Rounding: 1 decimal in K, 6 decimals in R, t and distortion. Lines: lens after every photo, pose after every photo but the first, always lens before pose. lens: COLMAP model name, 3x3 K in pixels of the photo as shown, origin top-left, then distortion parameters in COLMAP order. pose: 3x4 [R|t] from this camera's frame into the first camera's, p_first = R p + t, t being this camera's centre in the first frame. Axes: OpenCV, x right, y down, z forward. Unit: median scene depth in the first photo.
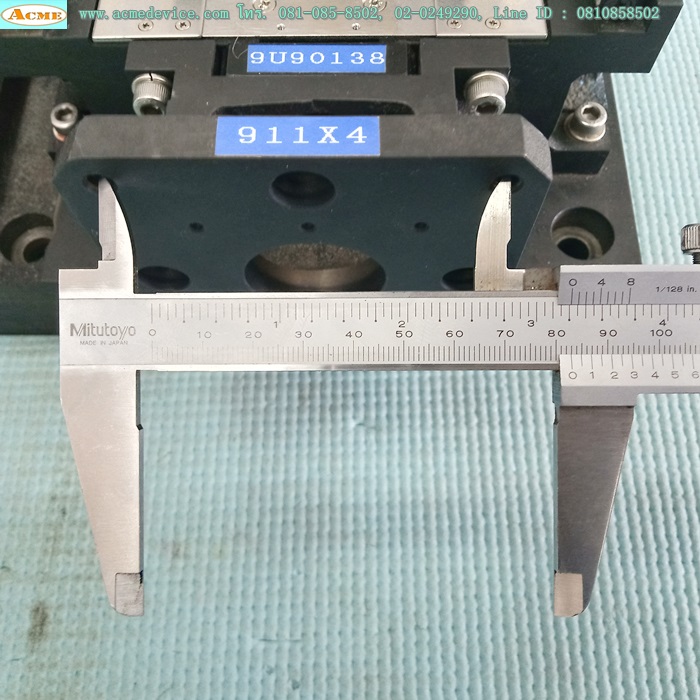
lens RADIAL K [[700.7, 0, 351.6], [0, 700.7, 345.9], [0, 0, 1]] dist [0.118000, -0.241201]
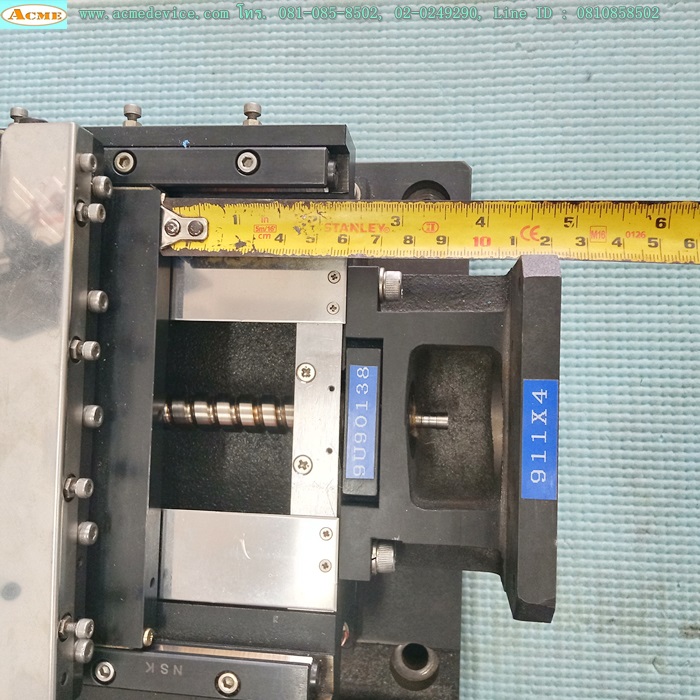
lens RADIAL K [[690.2, 0, 360.8], [0, 690.2, 359.4], [0, 0, 1]] dist [0.046830, -0.008583]
pose [[0.021053, -0.999178, 0.034654, 0.013208], [0.965440, 0.029324, 0.258969, -0.537241], [-0.259772, 0.028004, 0.965264, -0.113477]]
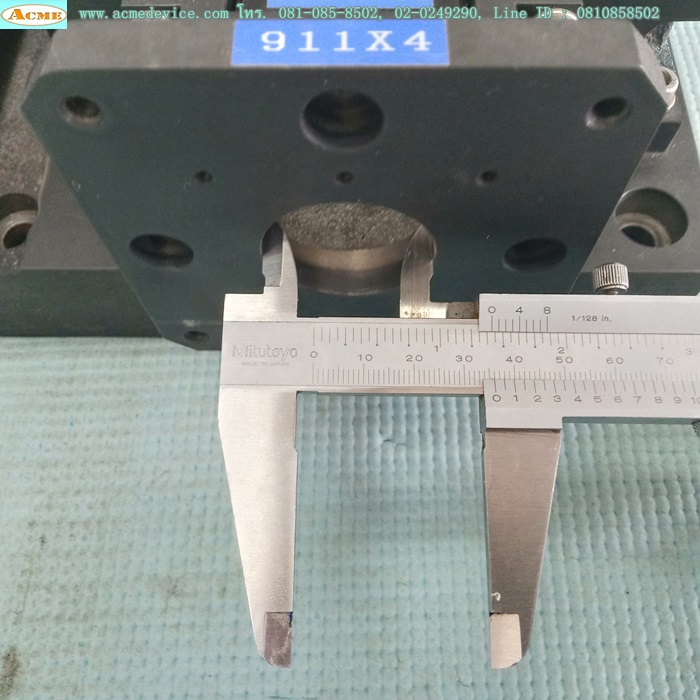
lens RADIAL K [[700.7, 0, 351.6], [0, 700.7, 345.9], [0, 0, 1]] dist [0.118000, -0.241201]
pose [[0.999979, 0.006140, -0.001983, -0.032787], [-0.006218, 0.999073, -0.042588, 0.033887], [0.001720, 0.042599, 0.999091, 0.137288]]
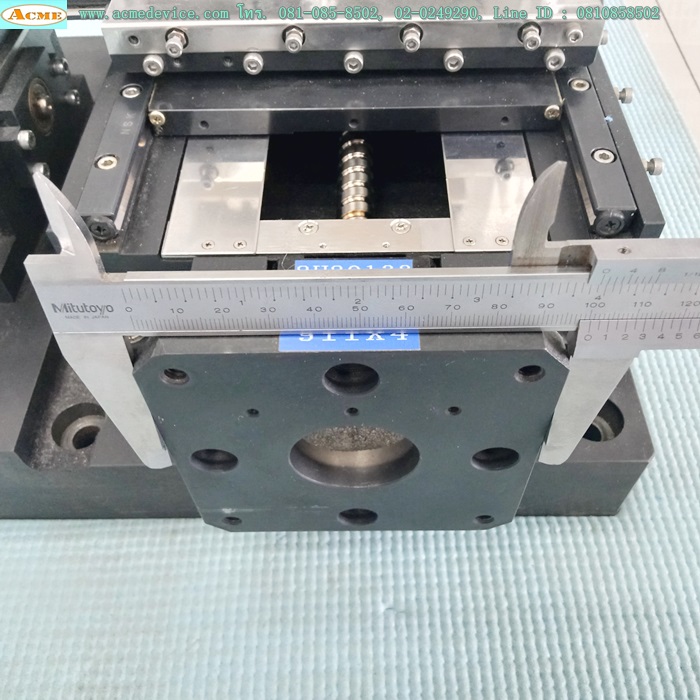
lens RADIAL K [[700.7, 0, 351.6], [0, 700.7, 345.9], [0, 0, 1]] dist [0.118000, -0.241201]
pose [[0.999964, -0.008090, -0.002397, -0.037800], [0.007193, 0.965841, -0.259034, 0.012623], [0.004410, 0.259008, 0.965865, -0.068426]]
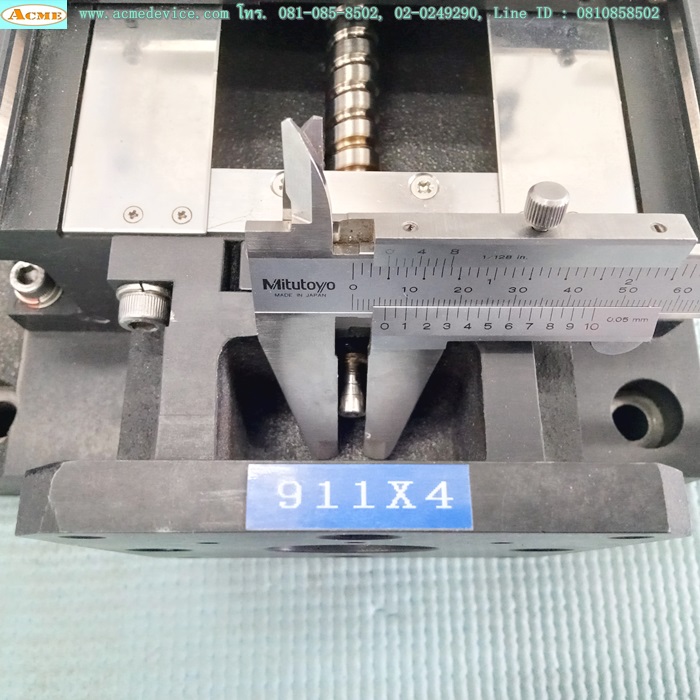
lens RADIAL K [[700.7, 0, 351.6], [0, 700.7, 345.9], [0, 0, 1]] dist [0.118000, -0.241201]
pose [[0.999089, 0.004493, 0.042431, -0.062946], [-0.007010, 0.998212, 0.059358, -0.270551], [-0.042089, -0.059601, 0.997335, 0.156546]]
